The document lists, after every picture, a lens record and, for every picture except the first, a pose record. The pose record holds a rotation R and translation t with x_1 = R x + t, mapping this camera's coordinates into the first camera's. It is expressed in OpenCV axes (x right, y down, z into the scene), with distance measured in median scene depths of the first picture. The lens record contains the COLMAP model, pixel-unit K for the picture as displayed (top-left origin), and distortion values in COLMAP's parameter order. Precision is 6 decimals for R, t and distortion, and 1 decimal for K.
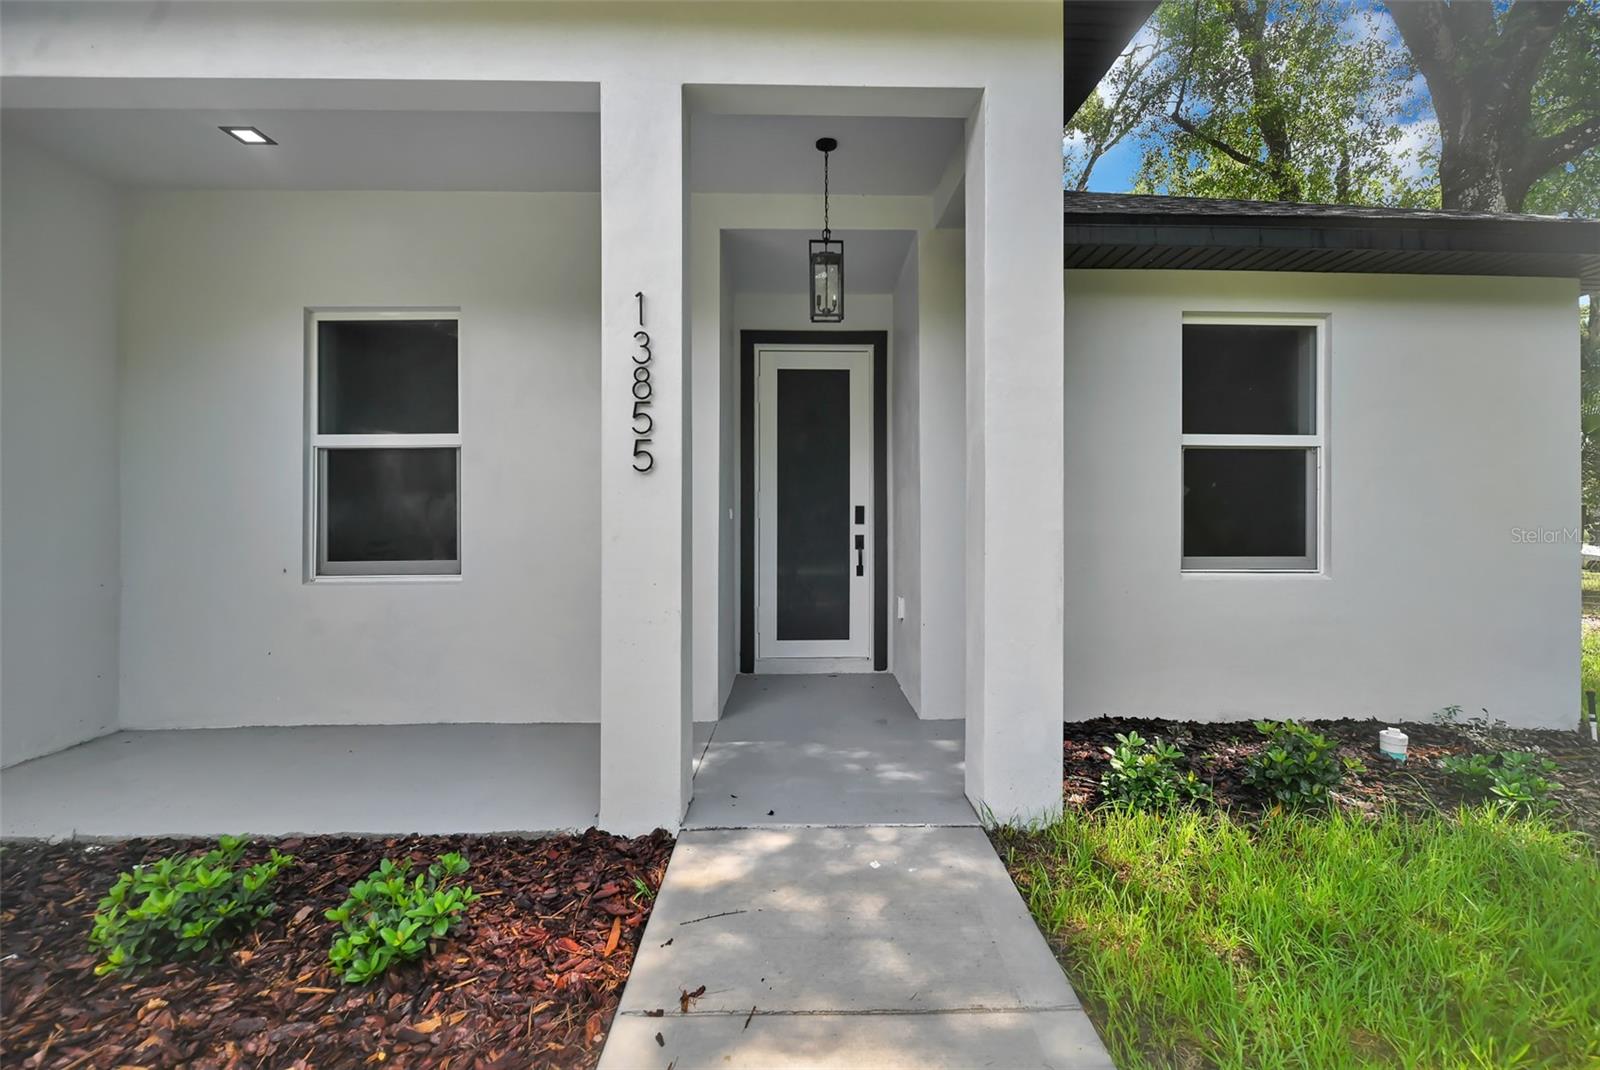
lens RADIAL K [[727.1, 0, 809.5], [0, 727.1, 515.7], [0, 0, 1]] dist [-0.001327, -0.000269]
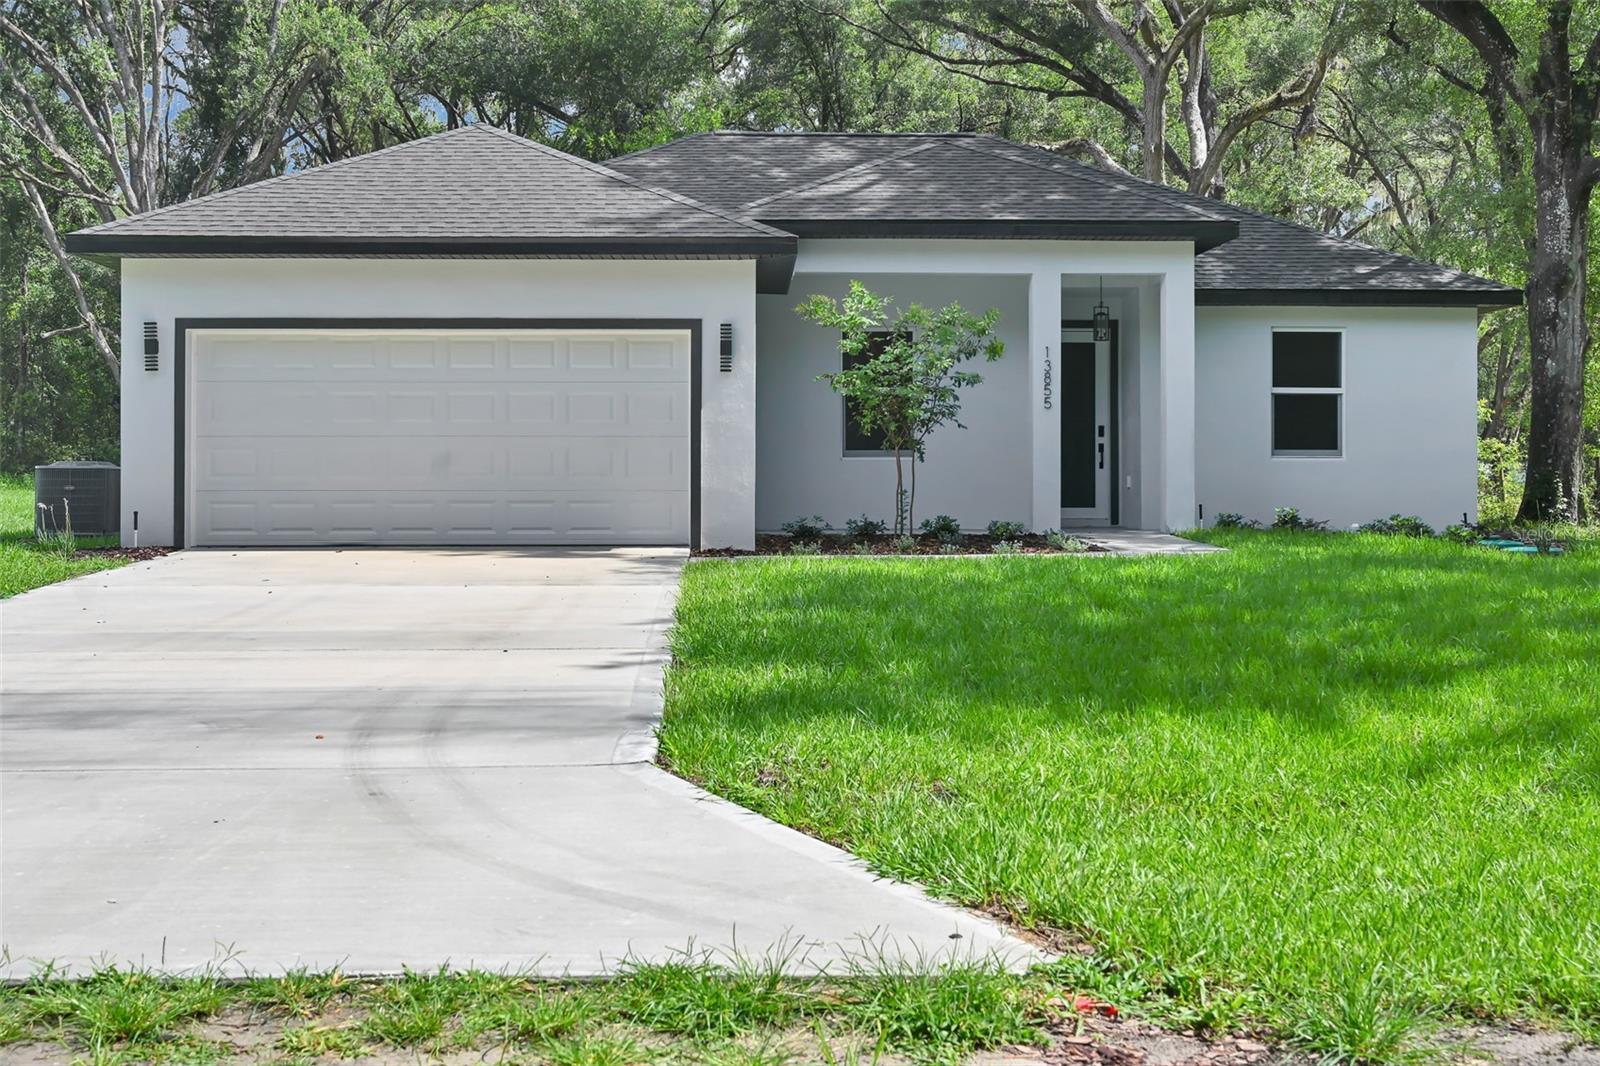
lens RADIAL K [[1946.9, 0, 800.0], [0, 1946.9, 533.0], [0, 0, 1]] dist [-0.039115, -0.003574]
pose [[0.999997, -0.000168, 0.002348, -0.777762], [0.000116, 0.999749, 0.022395, 0.163064], [-0.002351, -0.022395, 0.999746, -4.241950]]
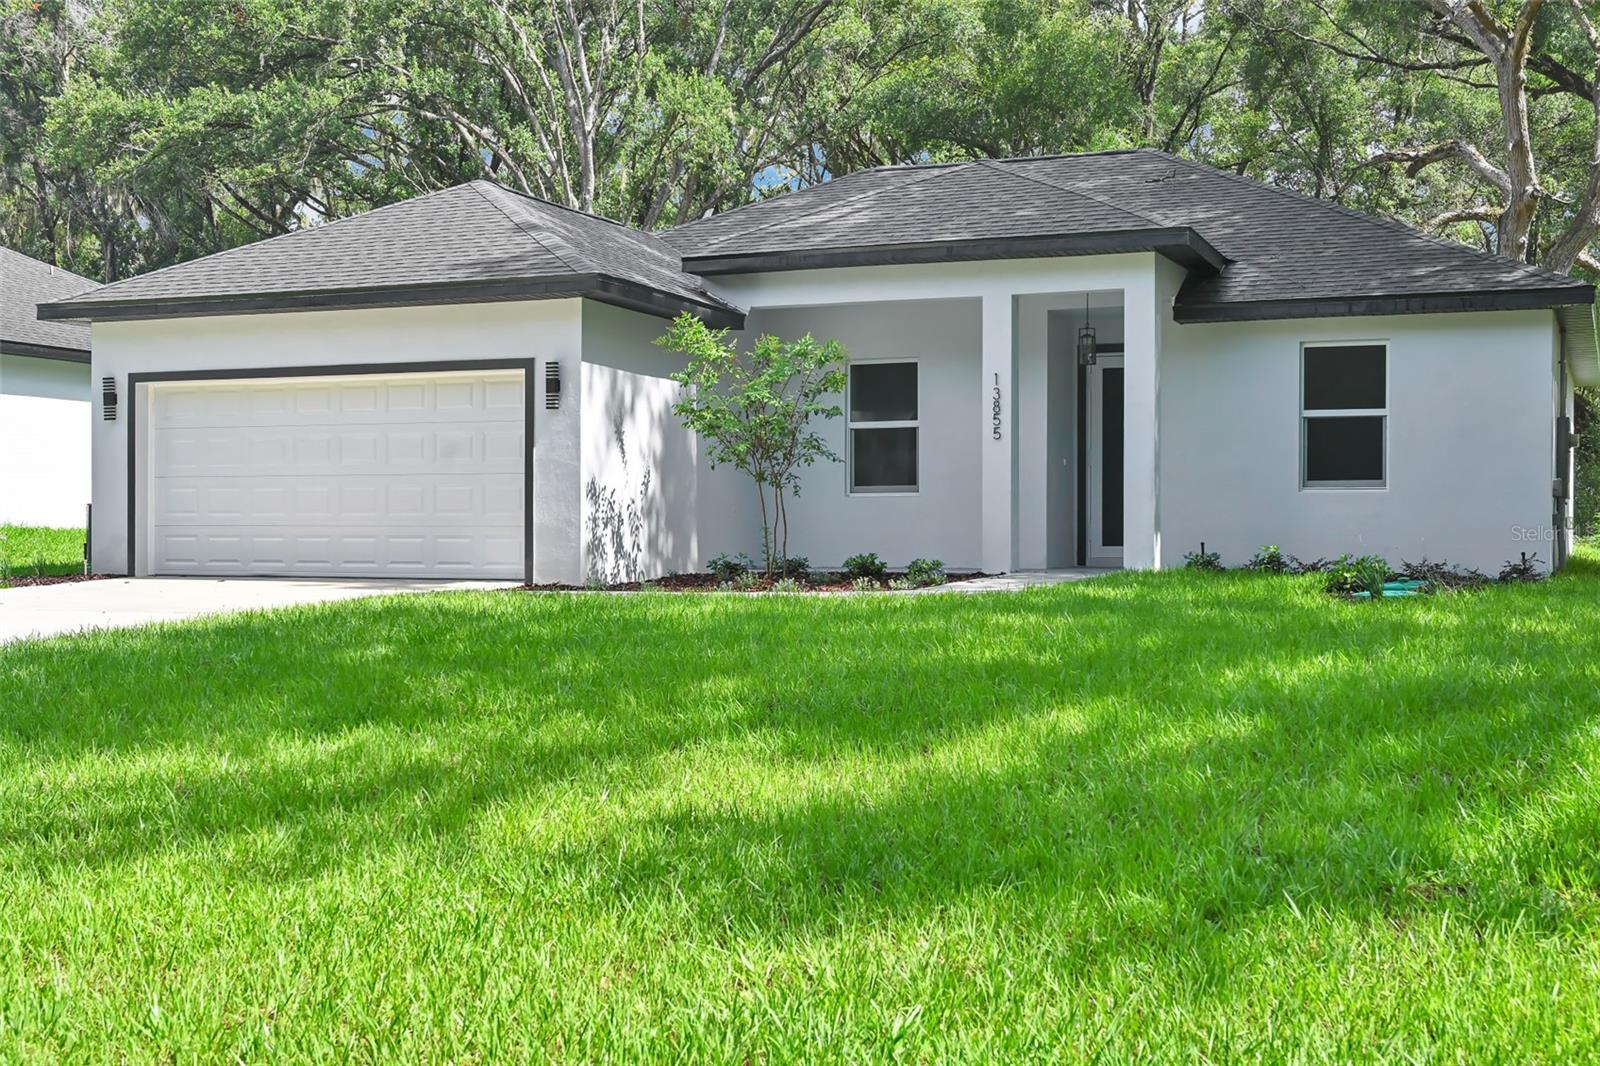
lens RADIAL K [[1894.8, 0, 800.0], [0, 1894.8, 533.0], [0, 0, 1]] dist [-0.009830, -0.011621]
pose [[0.915492, 0.001790, -0.402331, 1.222915], [-0.000591, 0.999995, 0.003105, 0.168038], [0.402335, -0.002605, 0.915489, -3.628574]]
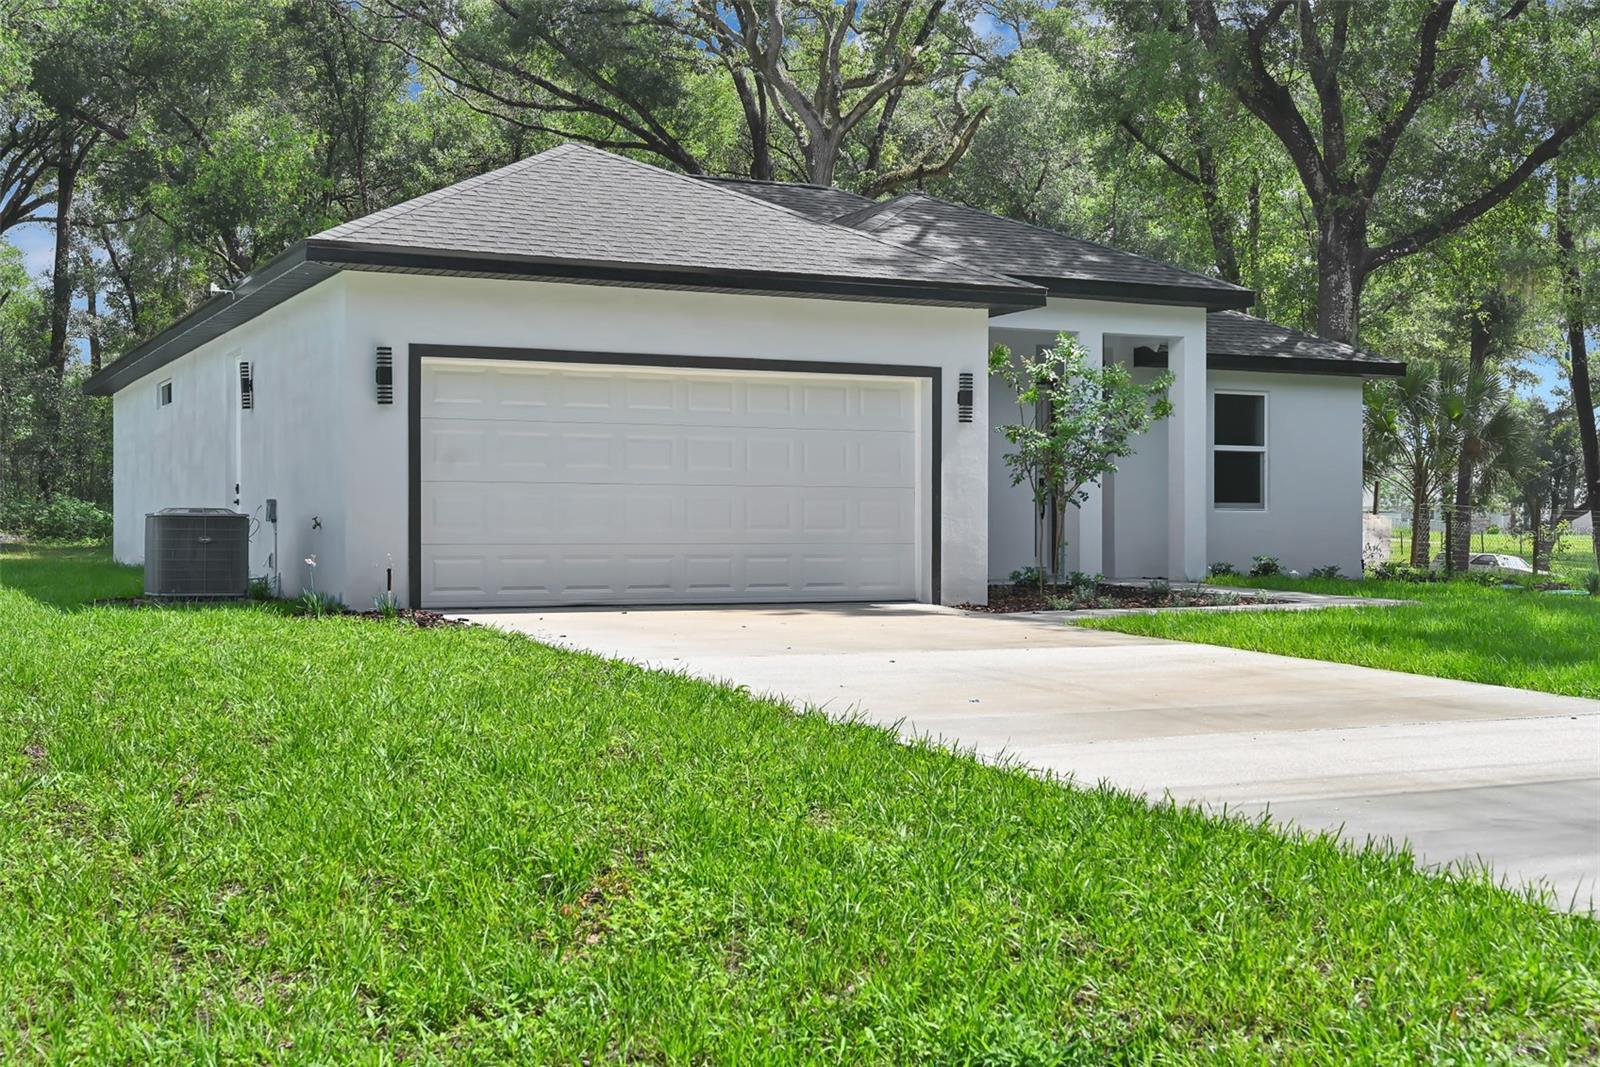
lens RADIAL K [[1894.8, 0, 800.0], [0, 1894.8, 533.5], [0, 0, 1]] dist [-0.009830, -0.011621]
pose [[0.910399, 0.000381, 0.413732, -2.881065], [-0.001430, 0.999996, 0.002227, 0.135998], [-0.413729, -0.002619, 0.910396, -3.542798]]
